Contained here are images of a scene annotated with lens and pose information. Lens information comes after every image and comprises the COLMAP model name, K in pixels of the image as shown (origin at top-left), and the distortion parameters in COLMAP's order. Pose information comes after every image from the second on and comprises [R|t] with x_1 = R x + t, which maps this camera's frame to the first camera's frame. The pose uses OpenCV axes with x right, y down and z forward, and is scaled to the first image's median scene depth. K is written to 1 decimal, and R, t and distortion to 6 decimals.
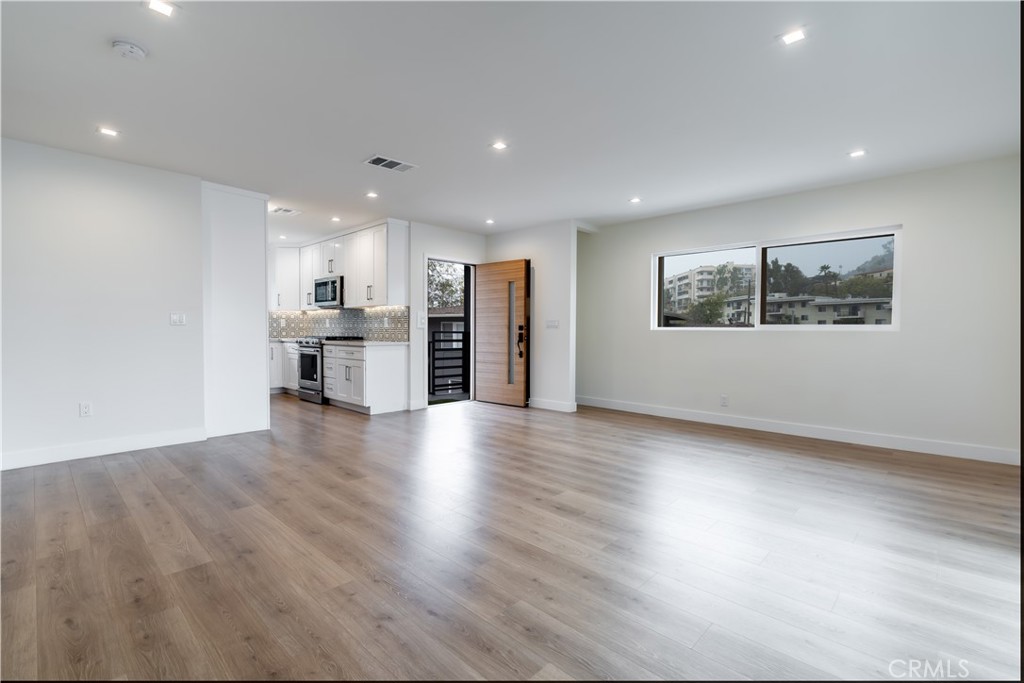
lens RADIAL K [[463.7, 0, 510.4], [0, 463.7, 344.2], [0, 0, 1]] dist [-0.014676, 0.007689]
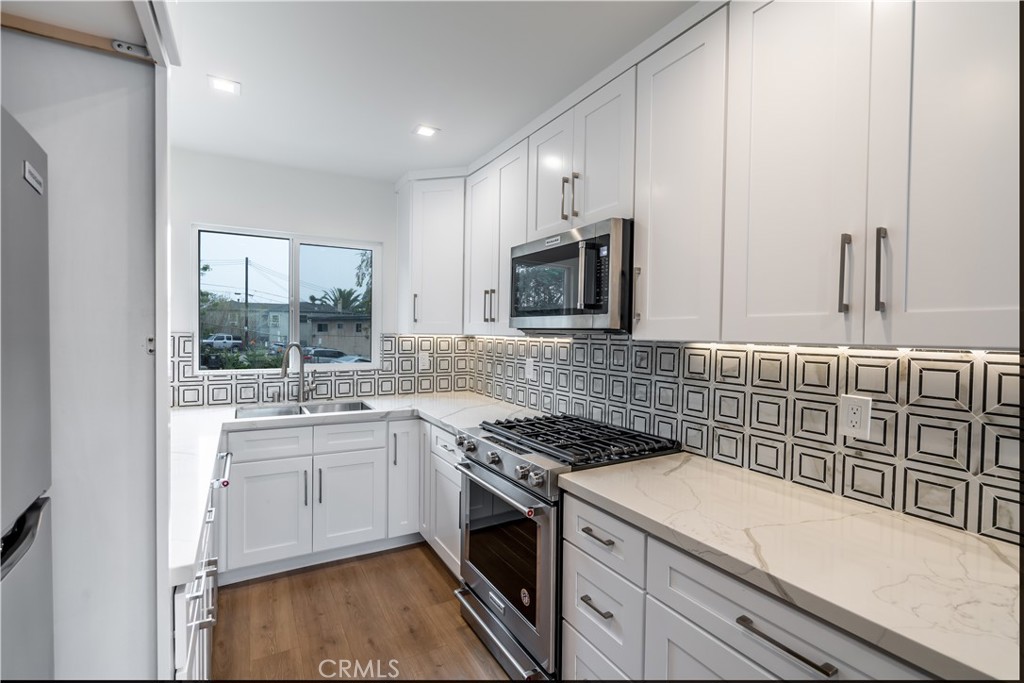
lens RADIAL K [[463.7, 0, 510.4], [0, 463.7, 344.2], [0, 0, 1]] dist [-0.014676, 0.007689]
pose [[0.960065, 0.015685, -0.279339, -0.354125], [-0.017934, 0.999824, -0.005496, -0.073710], [0.279203, 0.010286, 0.960177, 0.731262]]
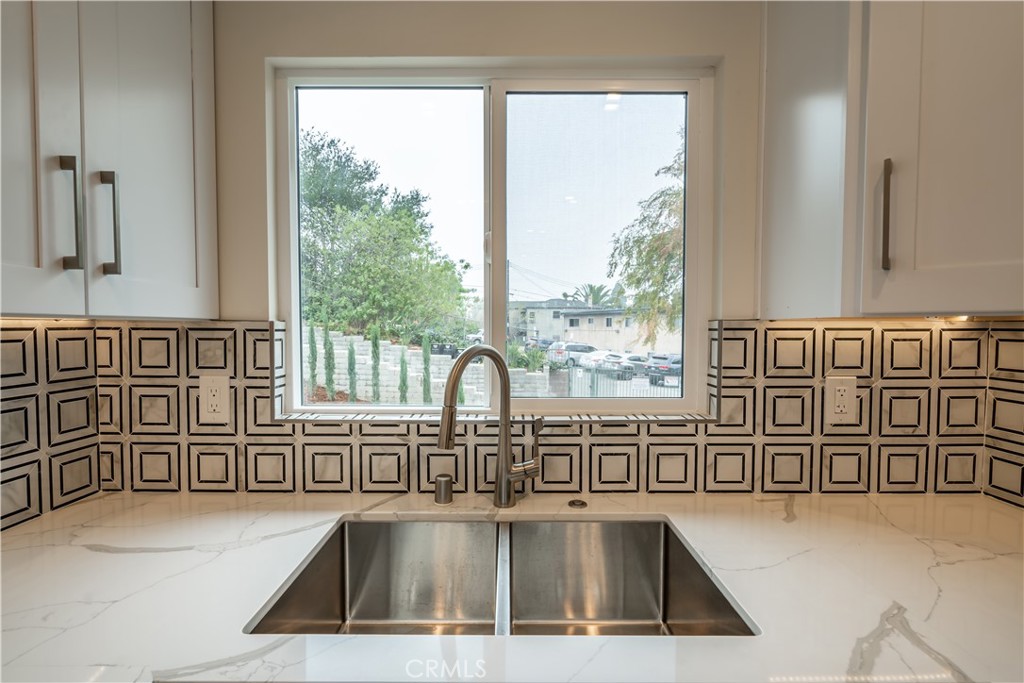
lens RADIAL K [[463.7, 0, 510.4], [0, 463.7, 344.2], [0, 0, 1]] dist [-0.014676, 0.007689]
pose [[0.692185, 0.026071, -0.721249, -0.561015], [-0.020991, 0.999652, 0.015990, -0.077158], [0.721414, 0.004072, 0.692492, 1.002469]]
